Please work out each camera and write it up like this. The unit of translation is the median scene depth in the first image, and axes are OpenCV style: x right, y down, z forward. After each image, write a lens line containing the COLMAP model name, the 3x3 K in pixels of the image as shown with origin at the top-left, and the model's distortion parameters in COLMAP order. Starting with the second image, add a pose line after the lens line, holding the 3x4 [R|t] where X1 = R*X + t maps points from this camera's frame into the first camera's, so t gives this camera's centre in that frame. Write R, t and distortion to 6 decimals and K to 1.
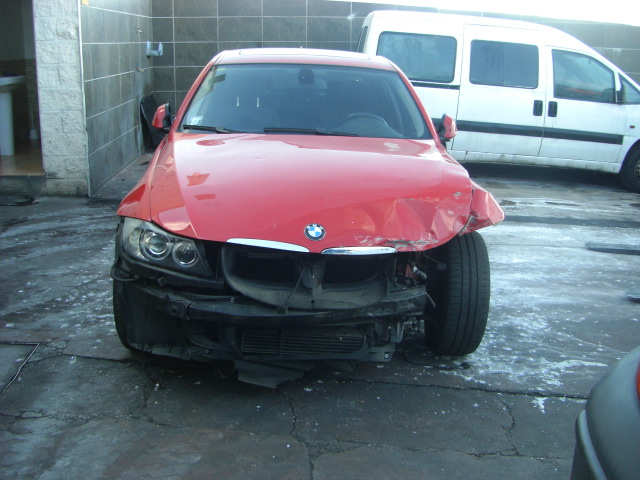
lens RADIAL K [[727.6, 0, 339.3], [0, 727.6, 280.1], [0, 0, 1]] dist [-0.254894, 0.319457]
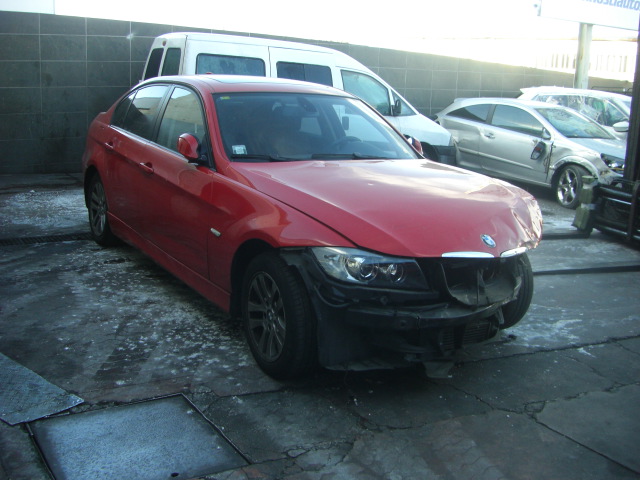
lens RADIAL K [[727.6, 0, 339.3], [0, 727.6, 280.1], [0, 0, 1]] dist [-0.254894, 0.319457]
pose [[0.849970, -0.128931, 0.510810, -0.721740], [0.133957, 0.990616, 0.027135, -0.056299], [-0.509515, 0.045363, 0.859265, 0.067392]]
